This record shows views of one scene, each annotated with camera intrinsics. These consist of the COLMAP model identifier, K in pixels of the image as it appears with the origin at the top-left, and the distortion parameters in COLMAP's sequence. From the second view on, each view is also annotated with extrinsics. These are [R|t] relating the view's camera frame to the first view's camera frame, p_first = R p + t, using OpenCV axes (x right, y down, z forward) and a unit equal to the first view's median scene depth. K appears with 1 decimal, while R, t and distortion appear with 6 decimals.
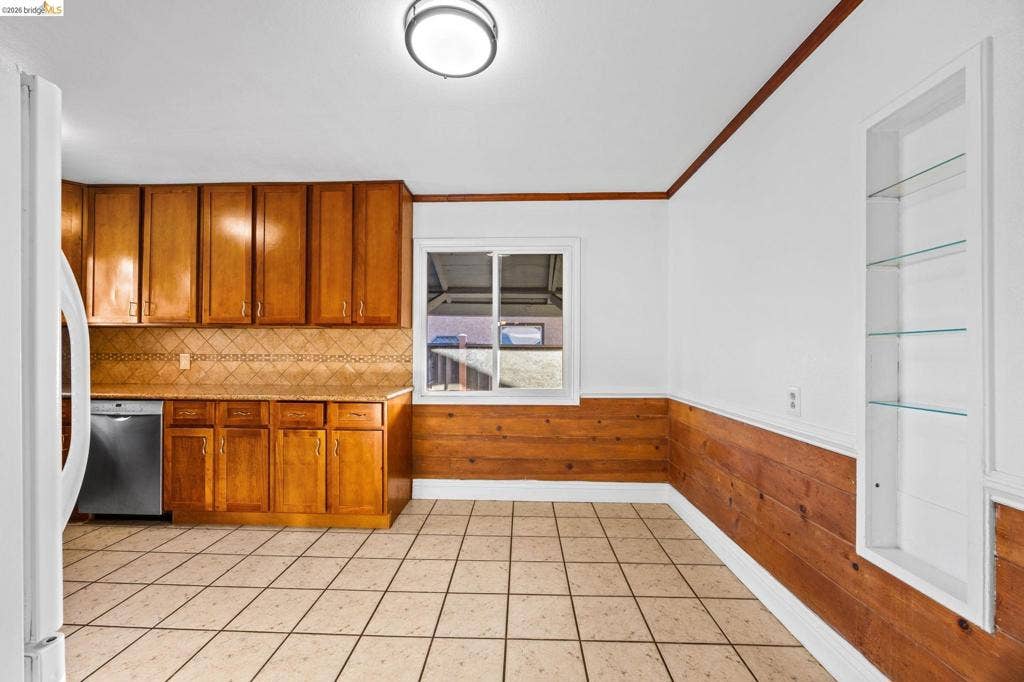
lens RADIAL K [[399.9, 0, 510.0], [0, 399.9, 346.9], [0, 0, 1]] dist [0.001169, 0.000476]
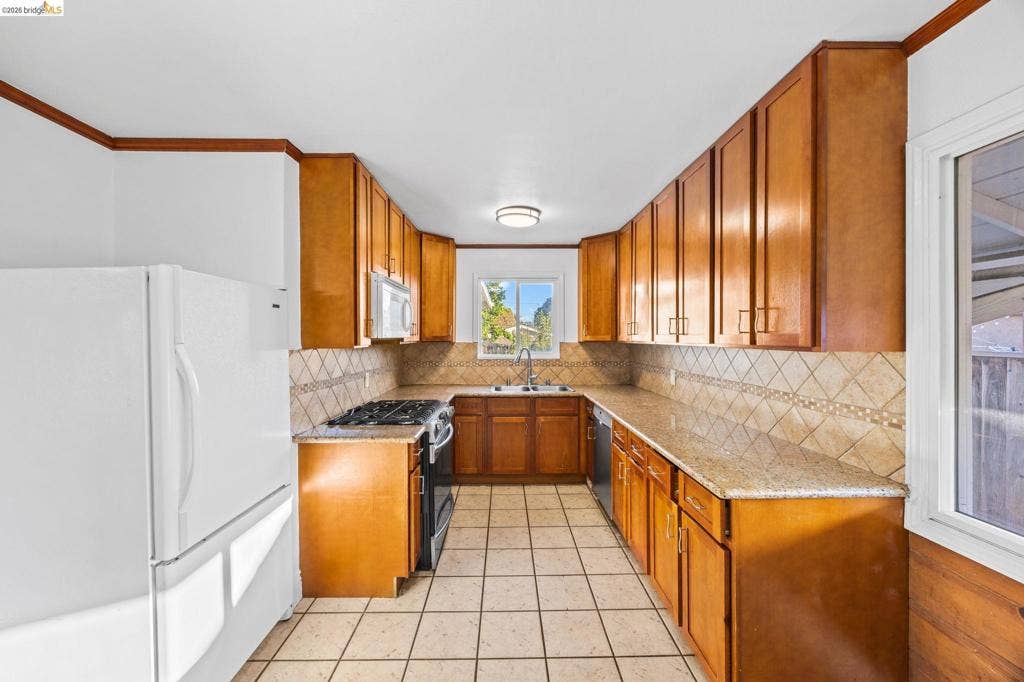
lens RADIAL K [[399.9, 0, 510.1], [0, 399.9, 336.9], [0, 0, 1]] dist [0.001169, 0.000476]
pose [[0.039071, -0.003479, -0.999230, 0.170077], [0.005351, 0.999980, -0.003273, -0.063085], [0.999222, -0.005219, 0.039089, 0.556857]]
